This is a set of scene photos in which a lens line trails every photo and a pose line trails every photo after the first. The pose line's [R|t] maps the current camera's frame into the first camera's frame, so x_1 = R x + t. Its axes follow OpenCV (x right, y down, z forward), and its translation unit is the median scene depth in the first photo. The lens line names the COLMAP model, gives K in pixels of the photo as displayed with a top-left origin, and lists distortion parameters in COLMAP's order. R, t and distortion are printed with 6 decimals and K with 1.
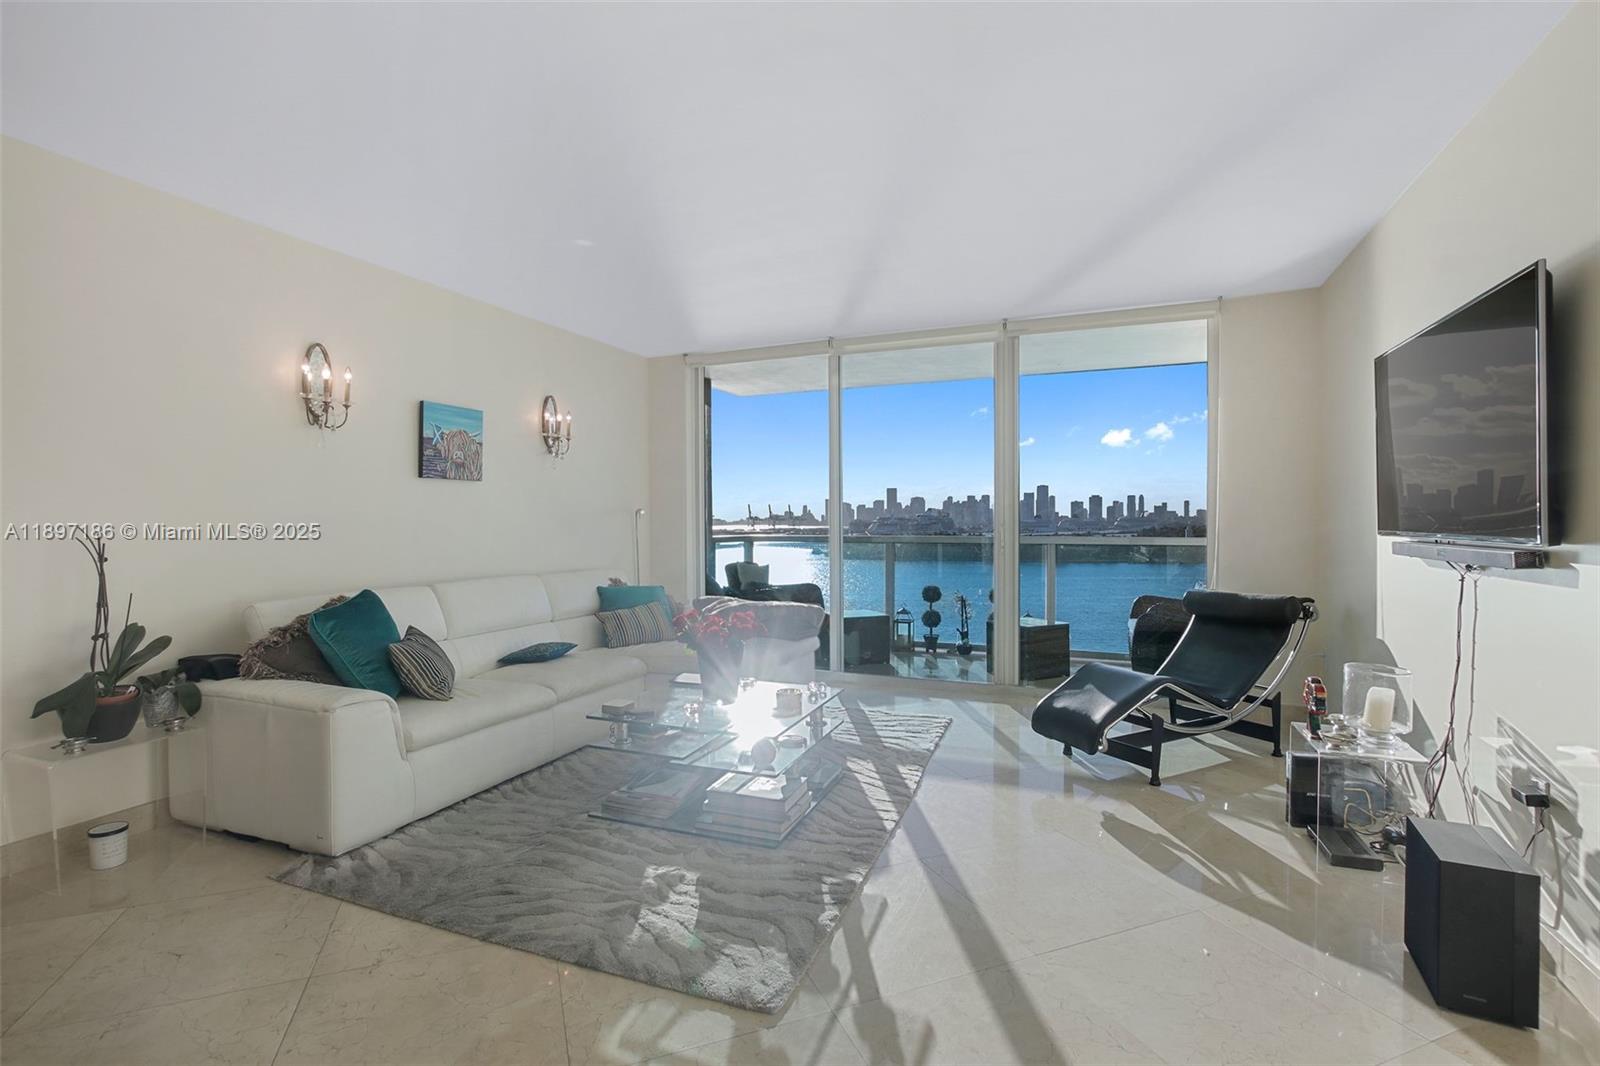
lens RADIAL K [[702.8, 0, 846.0], [0, 702.8, 525.4], [0, 0, 1]] dist [-0.009742, 0.000195]
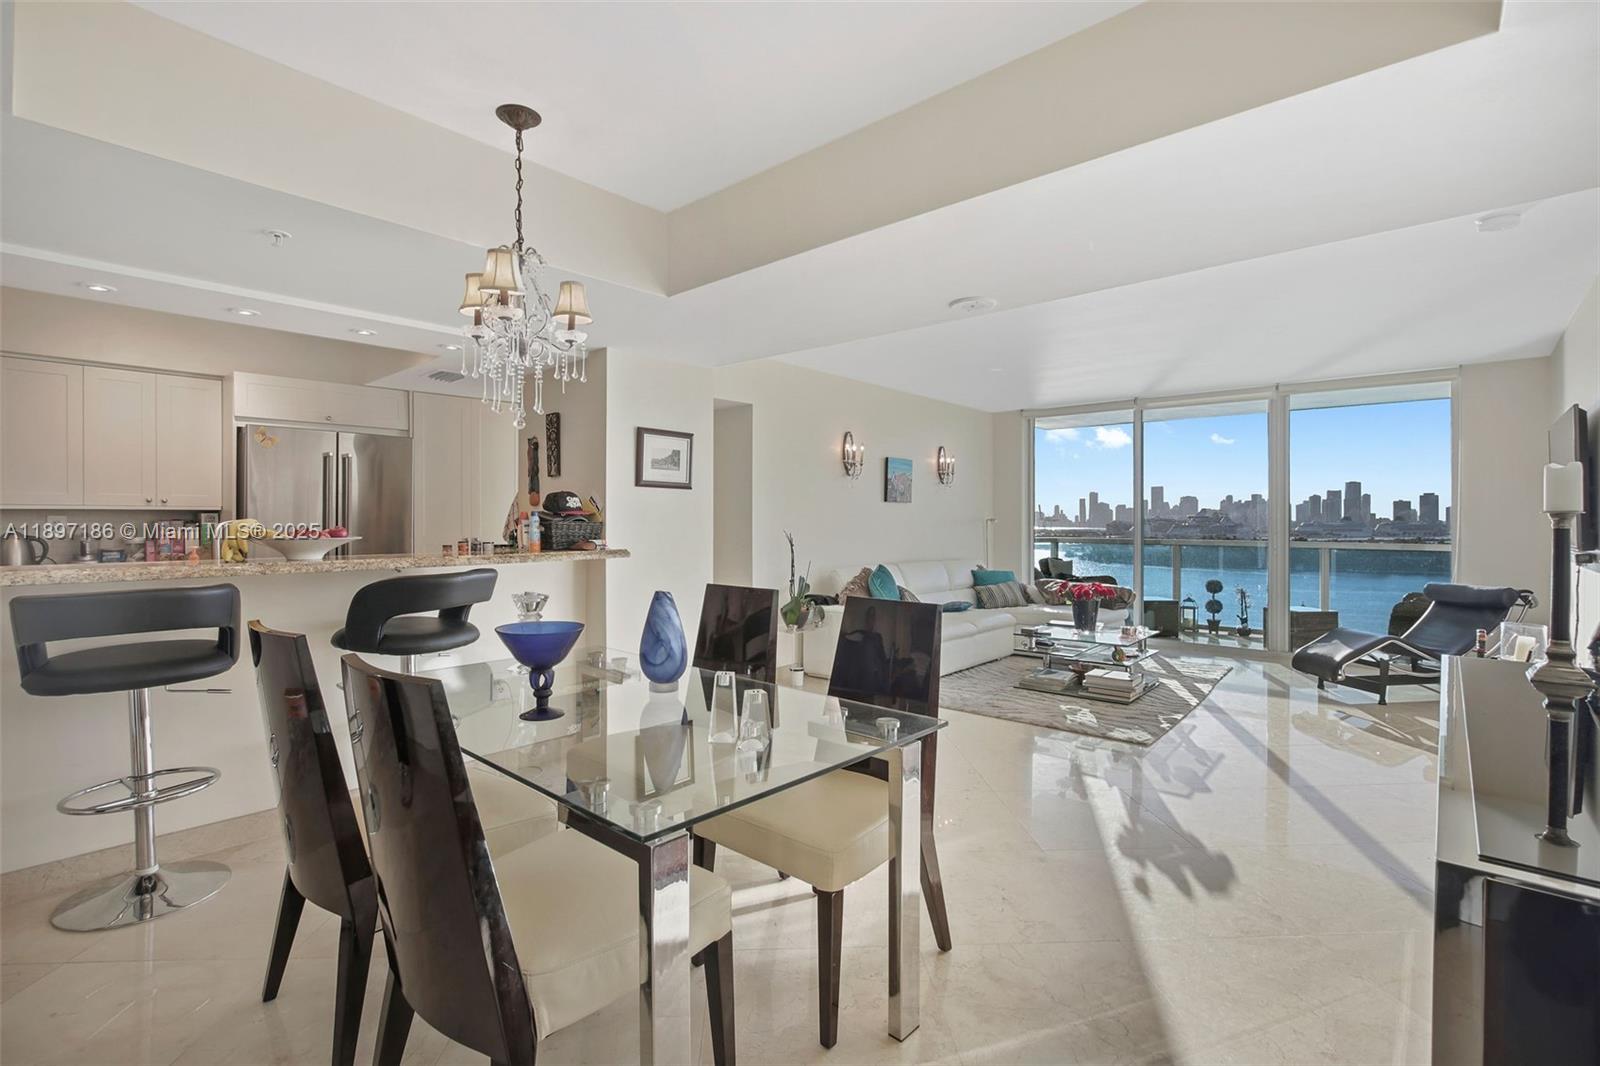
lens RADIAL K [[739.3, 0, 826.6], [0, 739.3, 517.8], [0, 0, 1]] dist [0.000989, 0.000029]
pose [[0.938844, 0.005029, -0.344307, -0.091609], [-0.008493, 0.999927, -0.008553, -0.009575], [0.344239, 0.010954, 0.938818, -0.591348]]
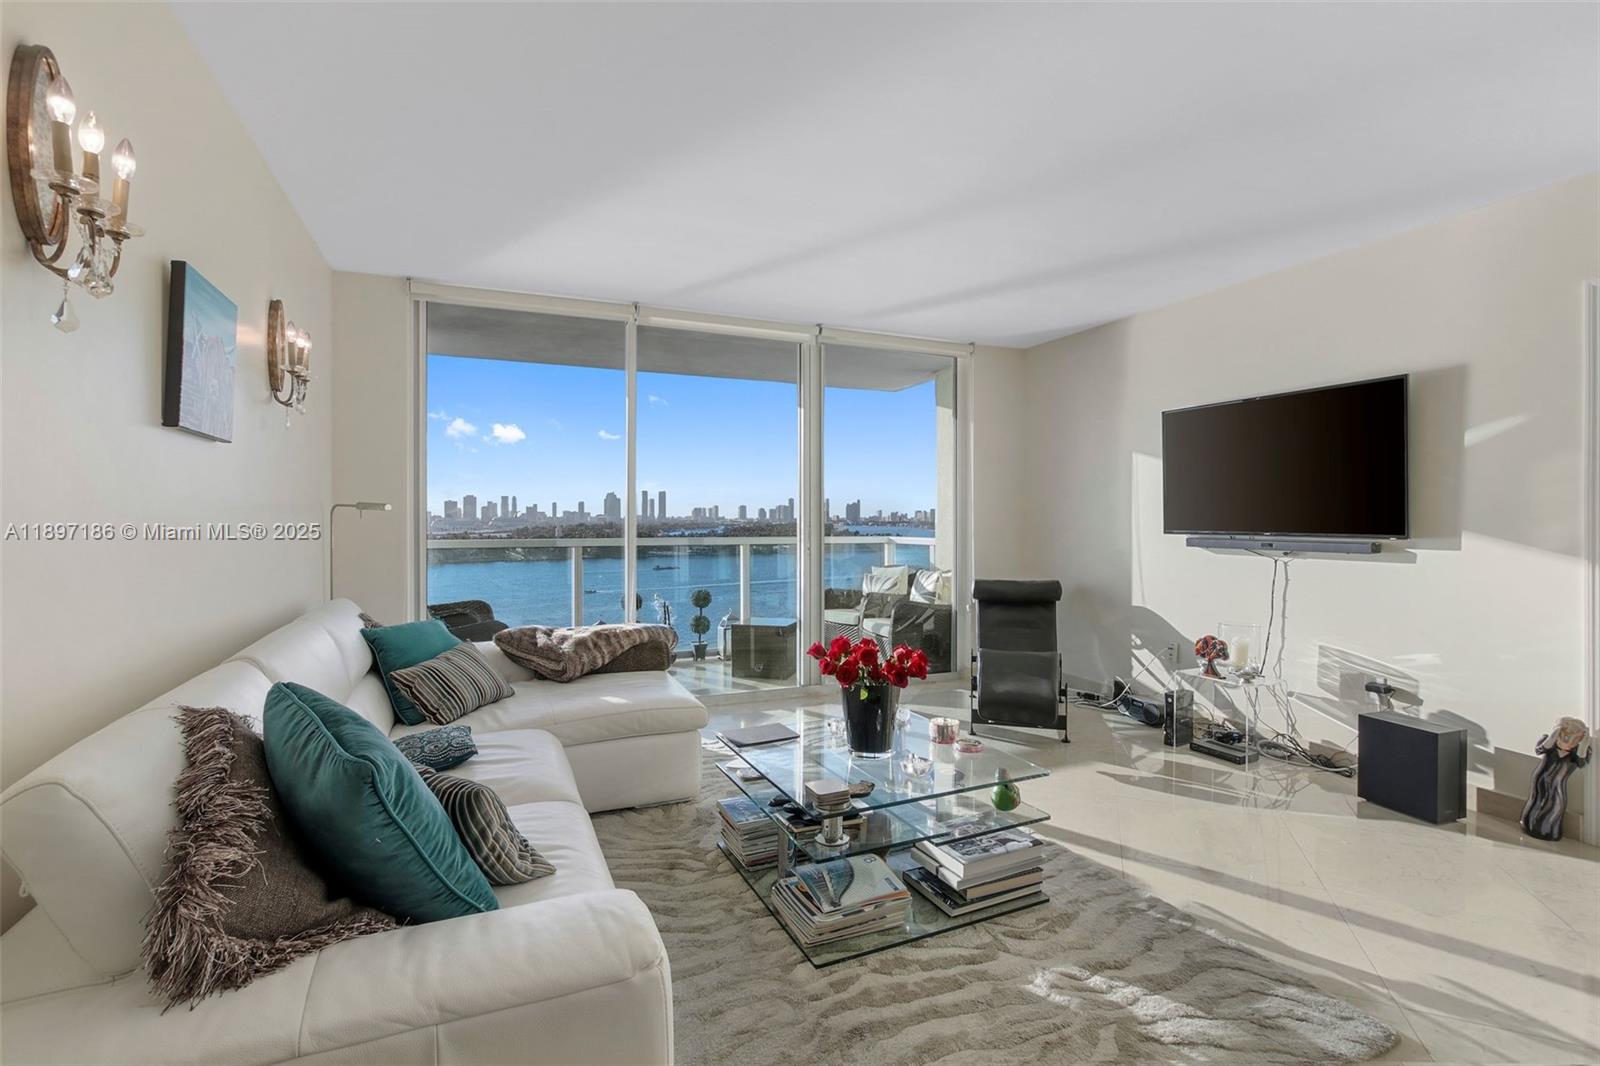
lens RADIAL K [[694.8, 0, 714.8], [0, 694.8, 523.7], [0, 0, 1]] dist [-0.031341, 0.000396]
pose [[0.741760, 0.000018, 0.670666, -0.498835], [0.001476, 0.999998, -0.001660, -0.002317], [-0.670664, 0.002221, 0.741758, 0.334740]]
